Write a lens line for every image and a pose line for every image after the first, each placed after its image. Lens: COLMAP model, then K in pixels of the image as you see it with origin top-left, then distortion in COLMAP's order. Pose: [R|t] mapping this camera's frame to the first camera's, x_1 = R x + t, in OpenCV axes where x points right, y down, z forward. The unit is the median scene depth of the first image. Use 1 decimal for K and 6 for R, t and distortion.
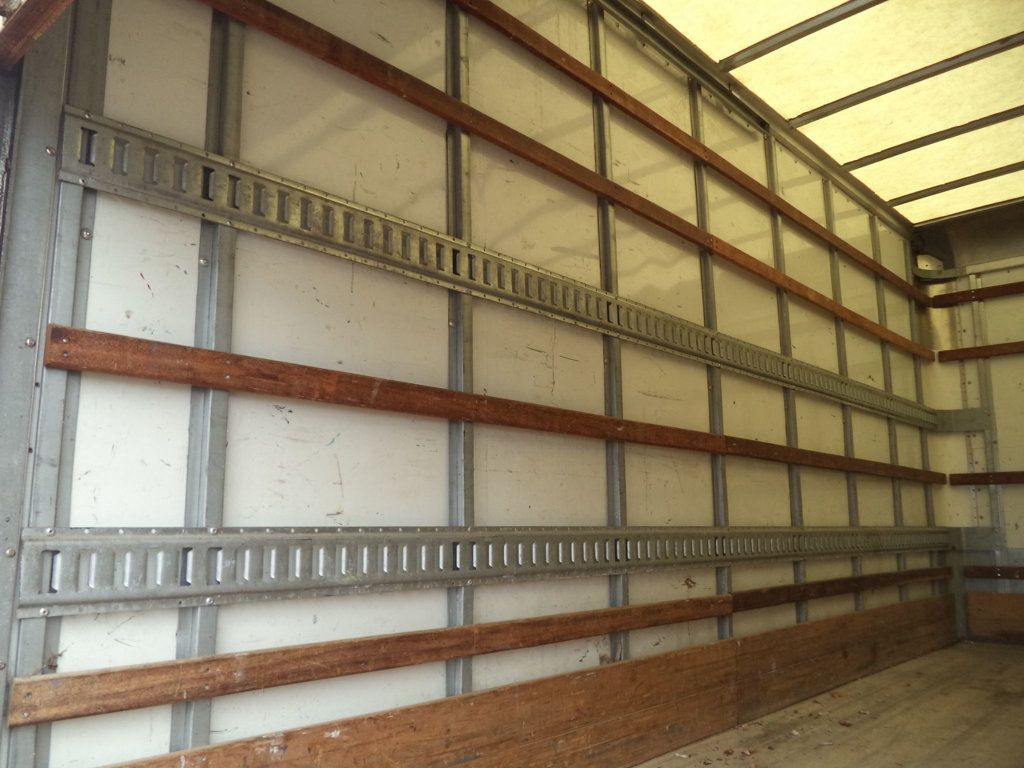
lens RADIAL K [[818.5, 0, 510.1], [0, 818.5, 386.4], [0, 0, 1]] dist [0.000390, -0.040934]
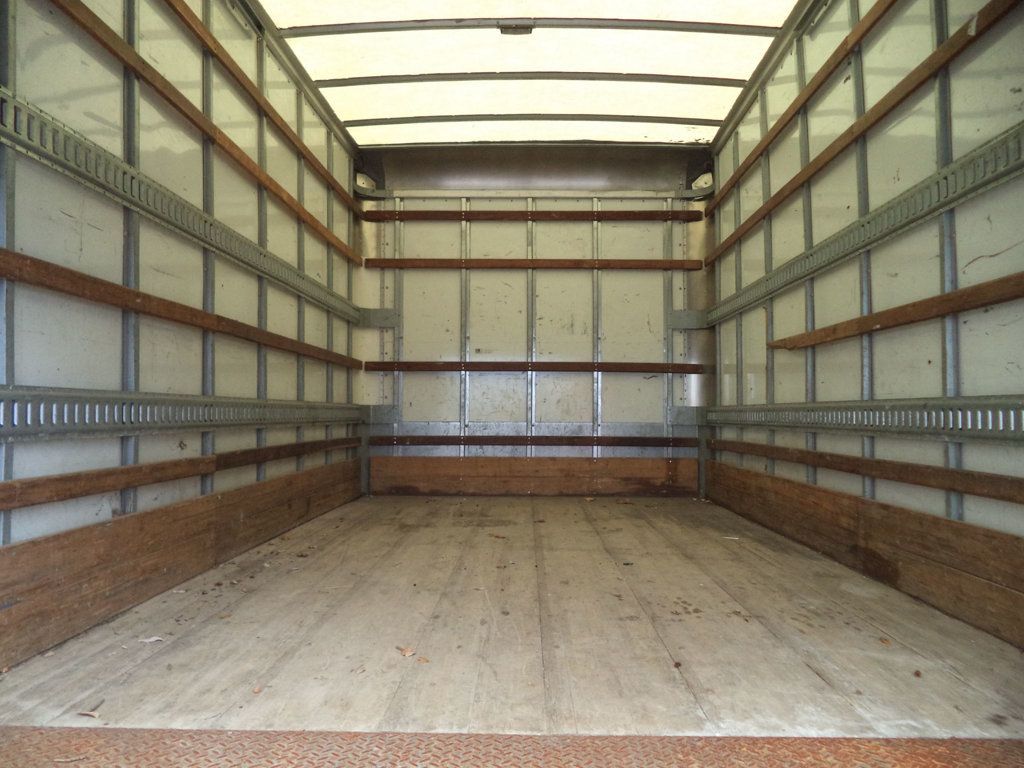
lens RADIAL K [[818.5, 0, 510.1], [0, 818.5, 386.4], [0, 0, 1]] dist [0.000390, -0.040934]
pose [[0.756935, 0.017735, 0.653249, -0.135810], [-0.106059, 0.989713, 0.096023, 0.006914], [-0.644826, -0.141966, 0.751029, -0.082502]]
